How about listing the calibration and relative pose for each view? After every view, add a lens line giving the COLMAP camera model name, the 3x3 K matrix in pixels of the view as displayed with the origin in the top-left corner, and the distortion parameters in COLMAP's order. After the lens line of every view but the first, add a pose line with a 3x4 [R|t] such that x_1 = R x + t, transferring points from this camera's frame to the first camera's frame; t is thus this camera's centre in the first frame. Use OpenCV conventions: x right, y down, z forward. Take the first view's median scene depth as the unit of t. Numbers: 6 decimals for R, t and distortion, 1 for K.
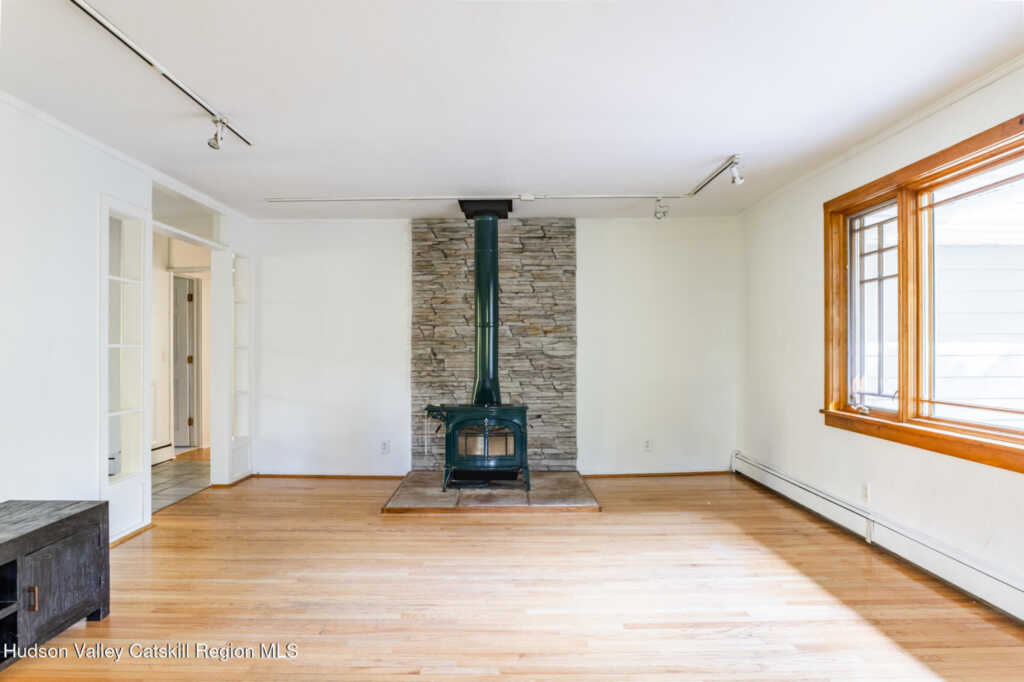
lens RADIAL K [[729.3, 0, 512.6], [0, 729.3, 344.2], [0, 0, 1]] dist [-0.005948, -0.001075]
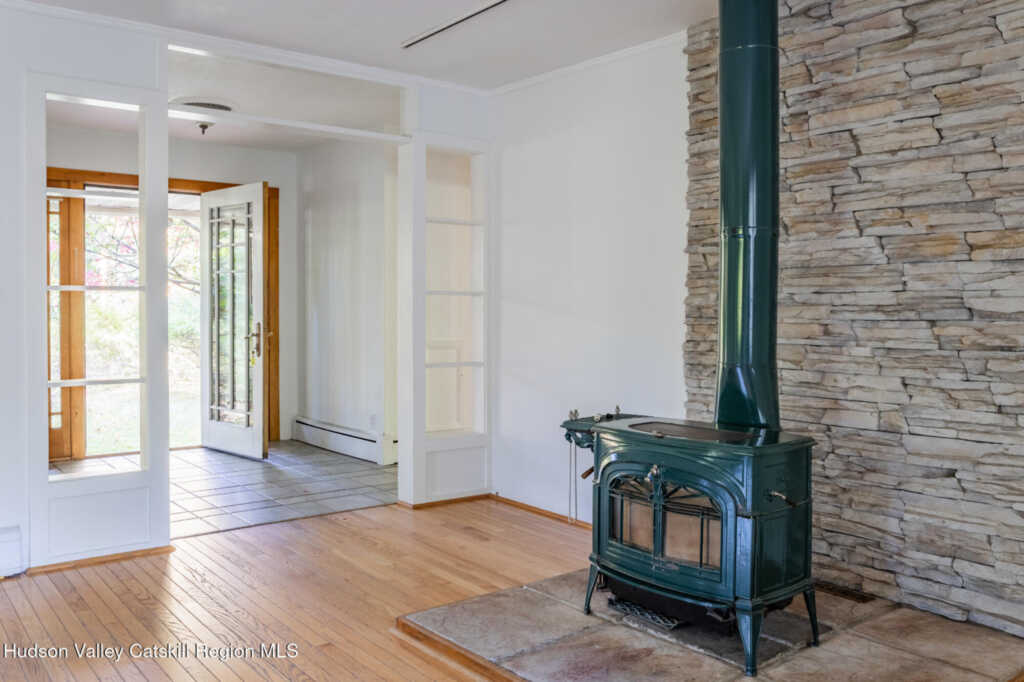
lens RADIAL K [[853.2, 0, 512.7], [0, 853.2, 330.7], [0, 0, 1]] dist [-0.054131, 0.008741]
pose [[0.612456, 0.025735, -0.790085, 0.239433], [-0.000864, 0.999491, 0.031887, 0.011838], [0.790504, -0.018847, 0.612167, 0.557585]]
